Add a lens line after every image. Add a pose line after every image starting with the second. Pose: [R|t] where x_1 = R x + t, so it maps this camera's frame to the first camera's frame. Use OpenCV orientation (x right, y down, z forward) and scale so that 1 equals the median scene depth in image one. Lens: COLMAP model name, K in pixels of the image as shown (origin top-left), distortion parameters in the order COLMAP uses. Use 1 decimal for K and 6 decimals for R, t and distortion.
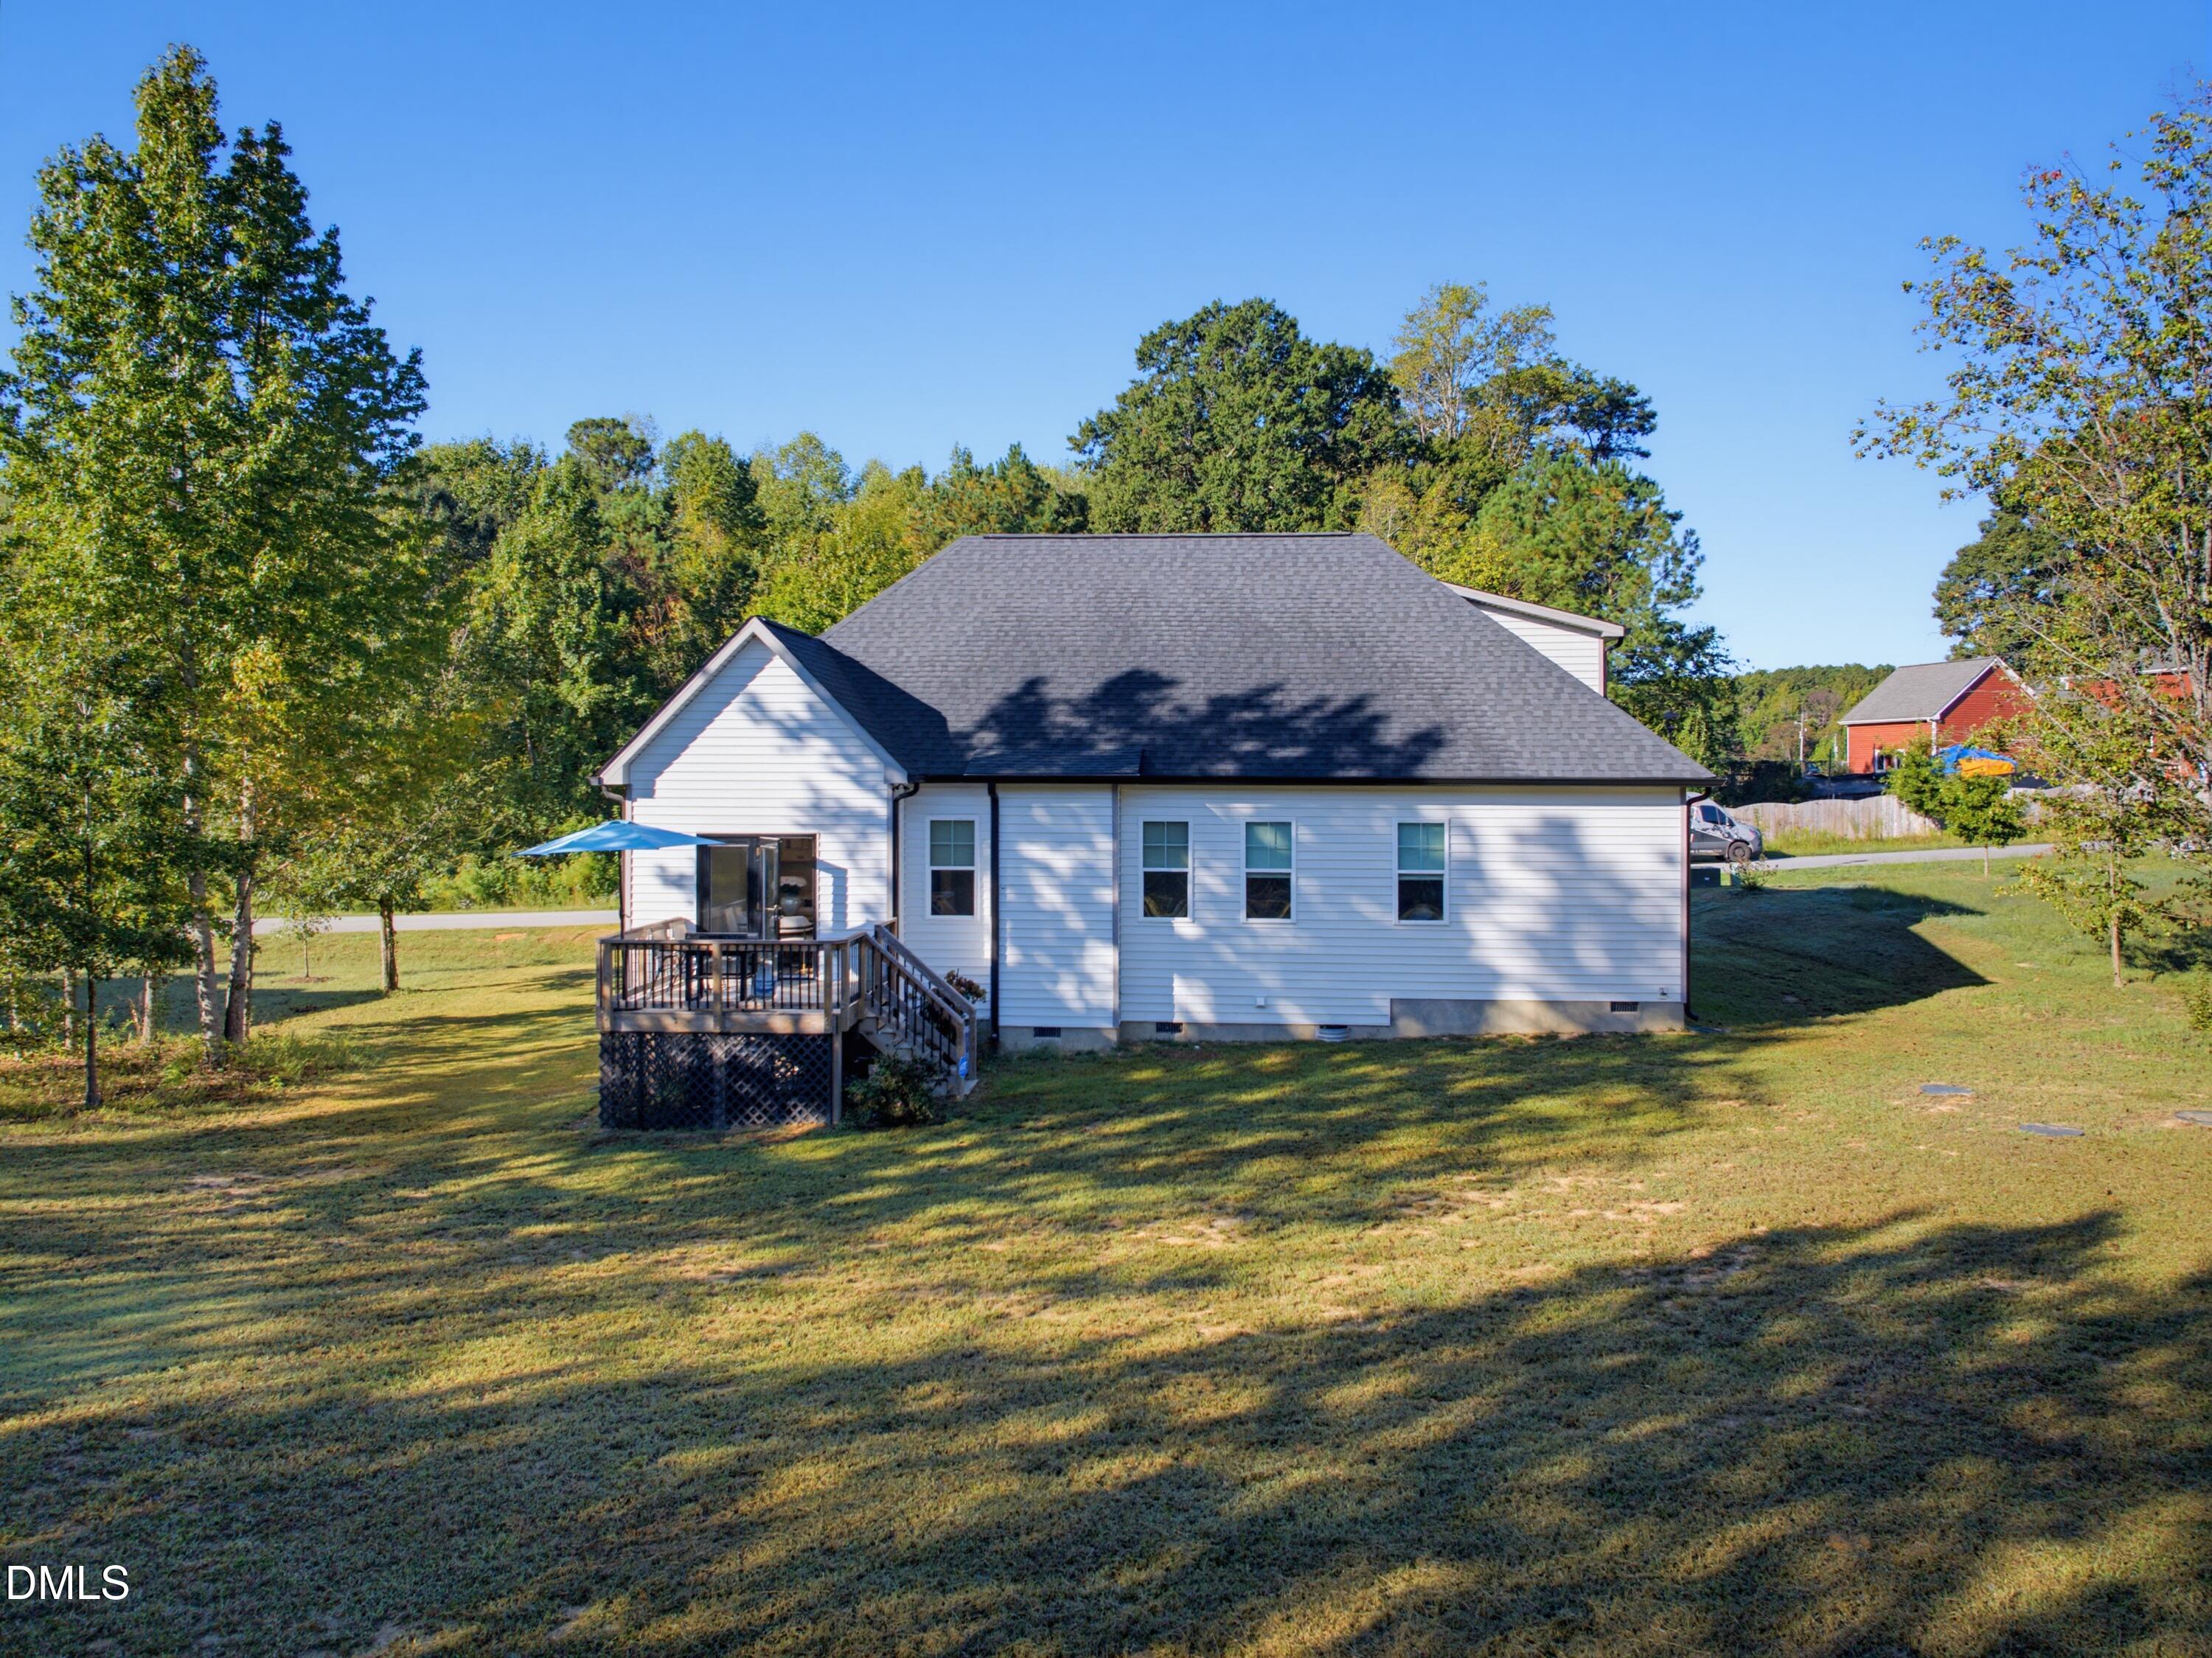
lens RADIAL K [[1544.2, 0, 1101.4], [0, 1544.2, 771.4], [0, 0, 1]] dist [0.002971, -0.004895]
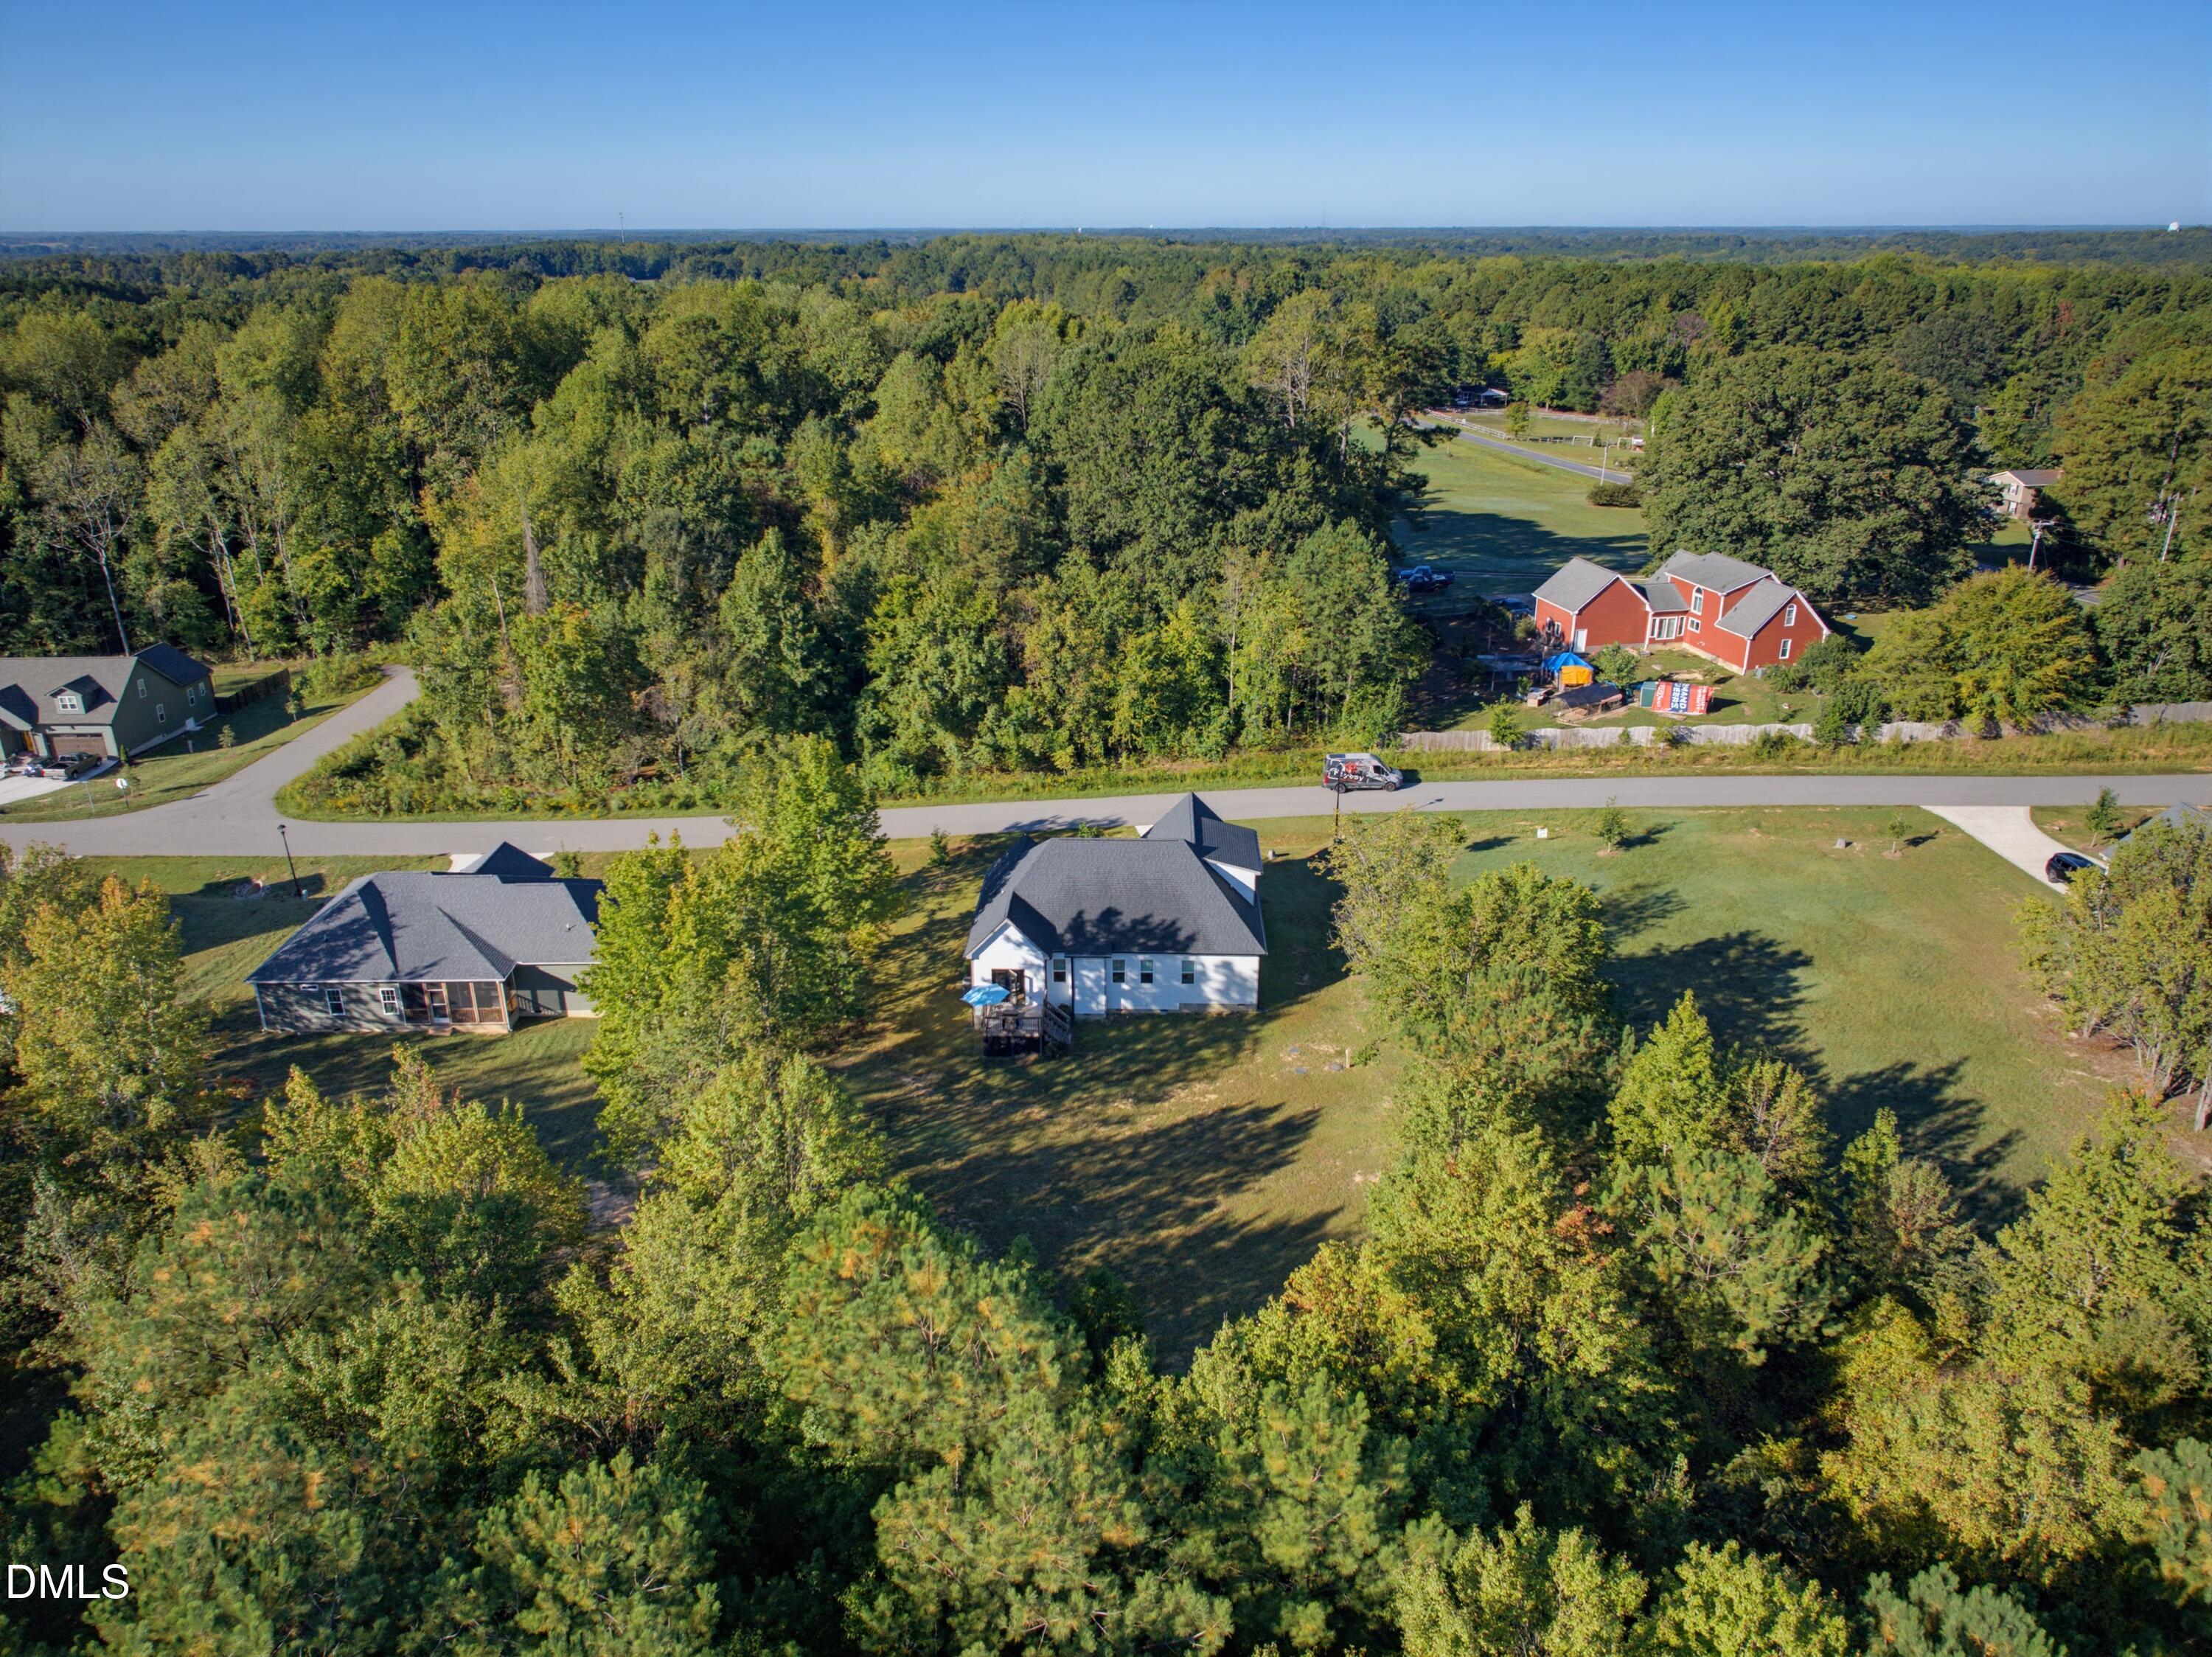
lens RADIAL K [[1544.4, 0, 1101.4], [0, 1544.4, 770.8], [0, 0, 1]] dist [0.002971, -0.004895]
pose [[0.999455, -0.018159, 0.027553, -0.091533], [0.008302, 0.946483, 0.322647, -1.564845], [-0.031937, -0.322243, 0.946118, -2.294090]]
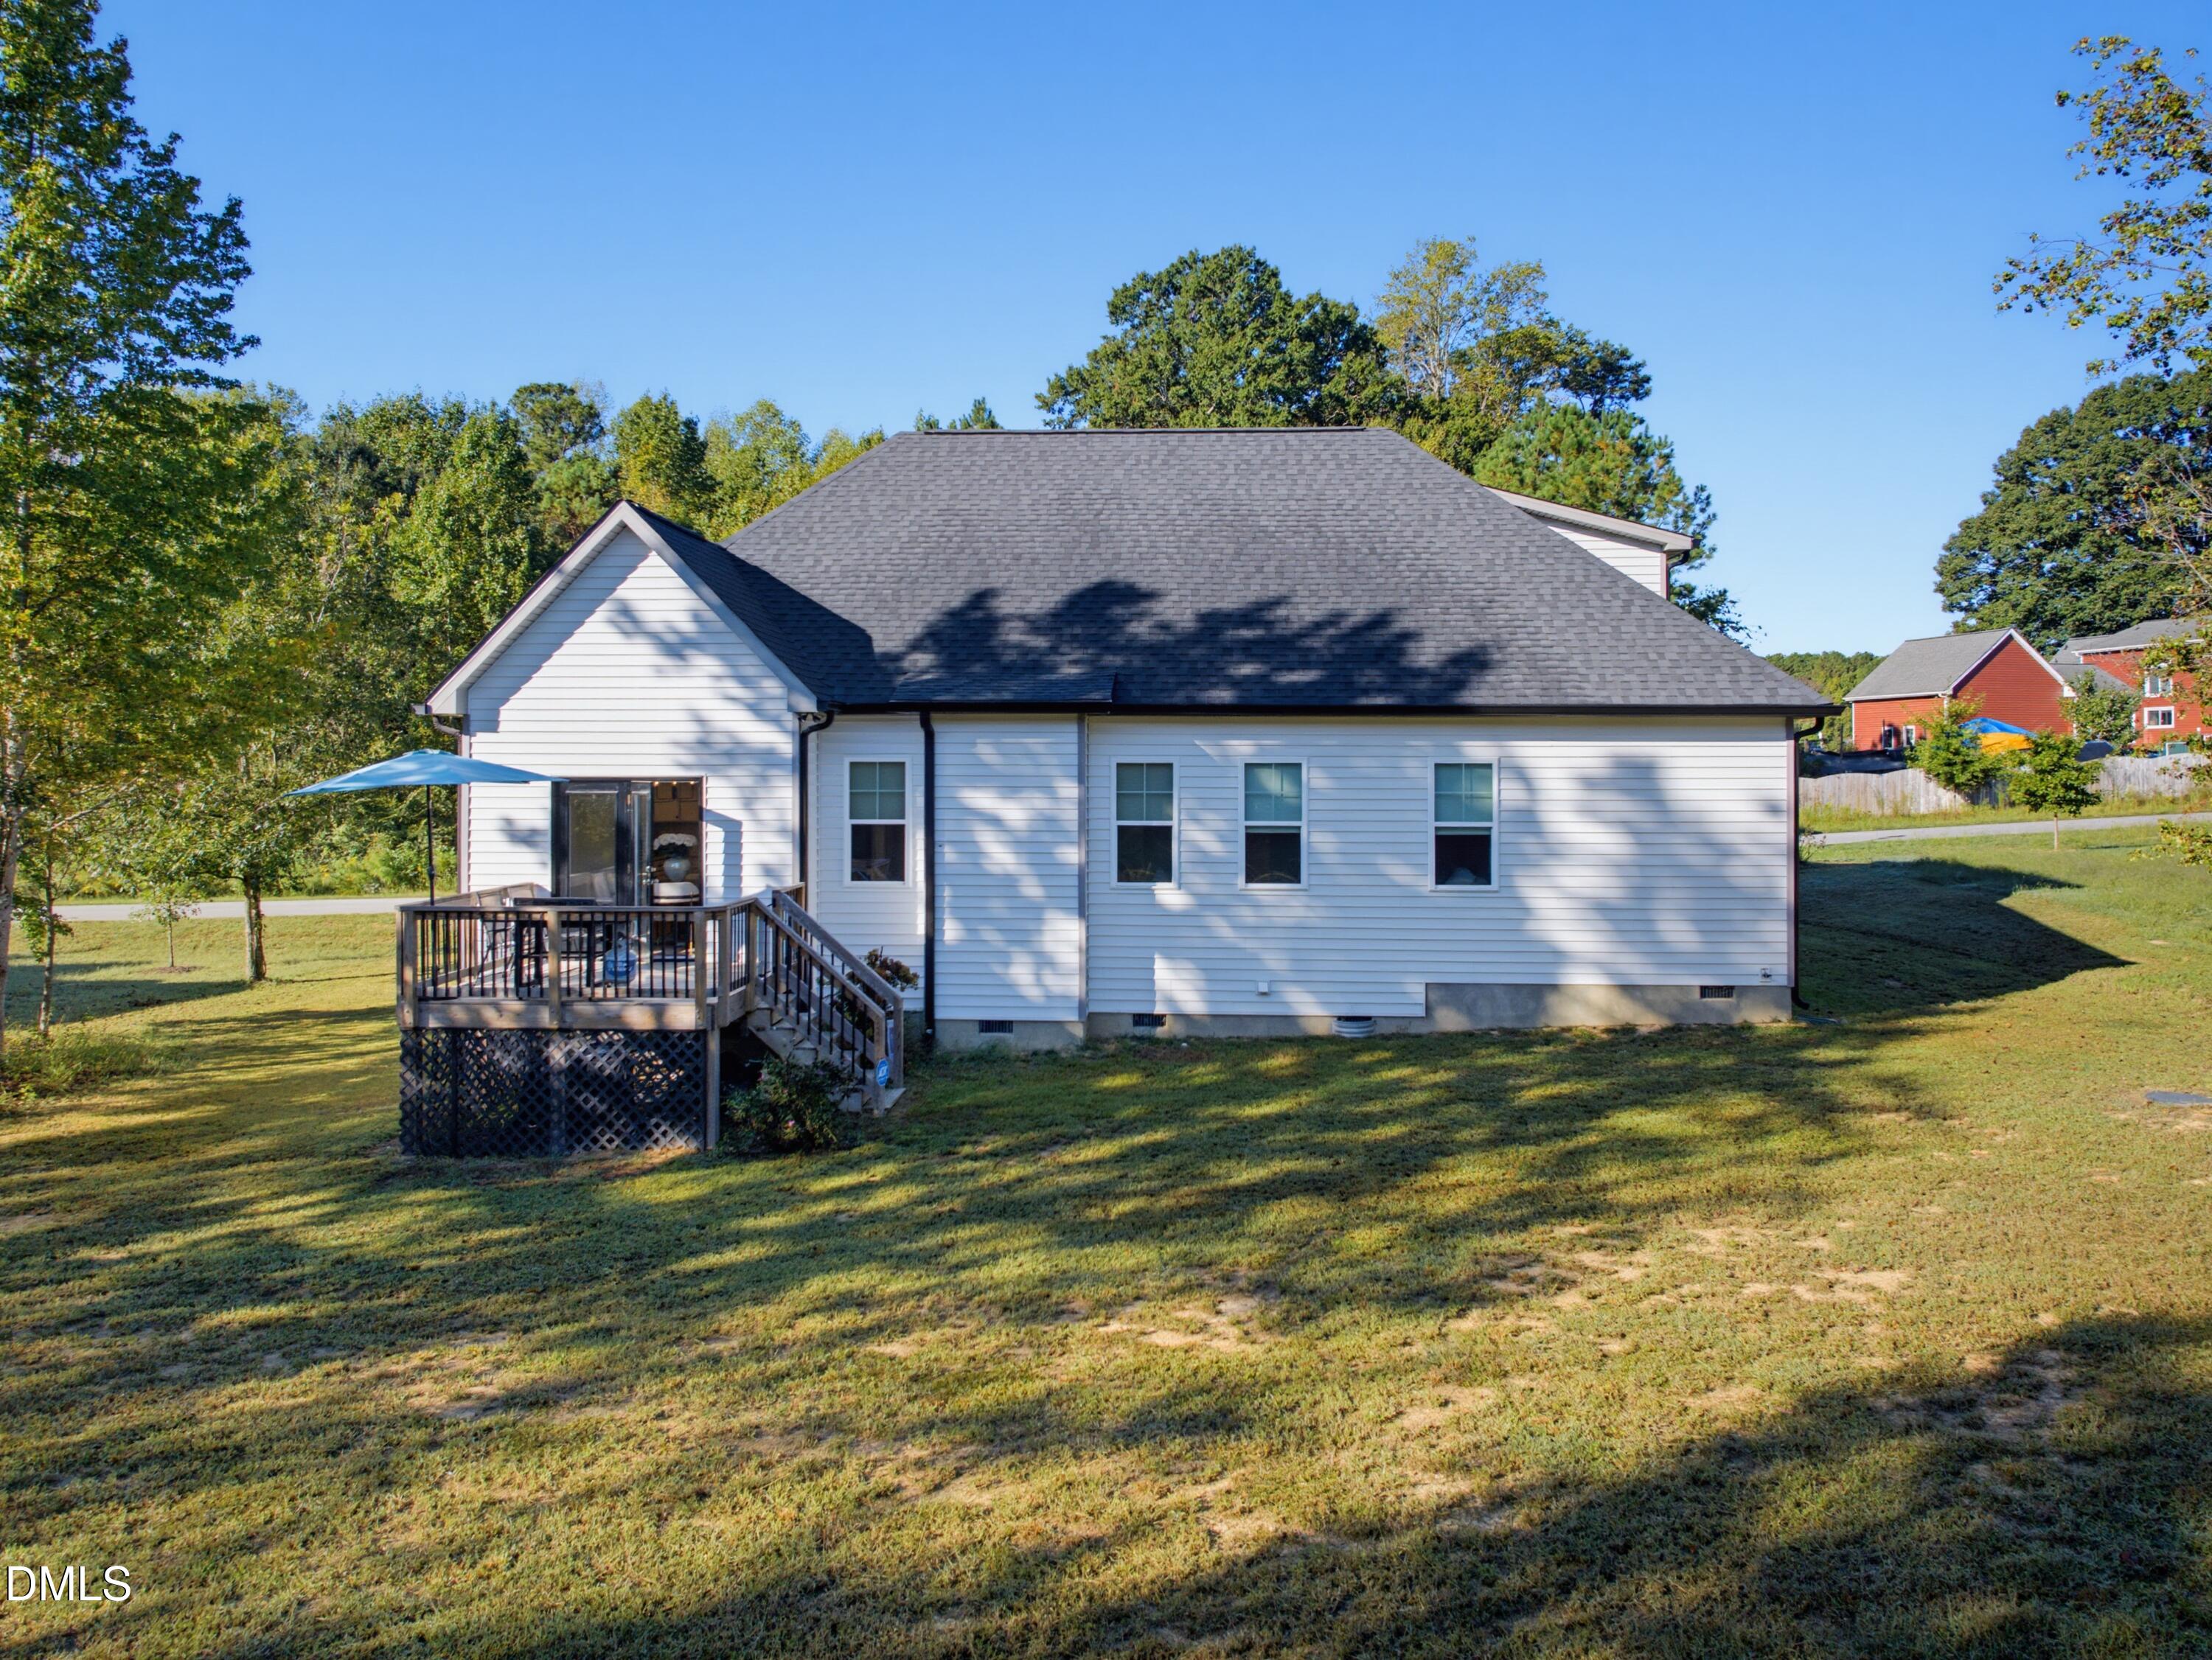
lens RADIAL K [[1557.7, 0, 1102.5], [0, 1557.7, 753.4], [0, 0, 1]] dist [-0.006856, 0.003937]
pose [[0.999828, -0.000350, 0.018533, 0.004890], [0.000465, 0.999981, -0.006201, 0.032772], [-0.018531, 0.006209, 0.999809, 0.194714]]
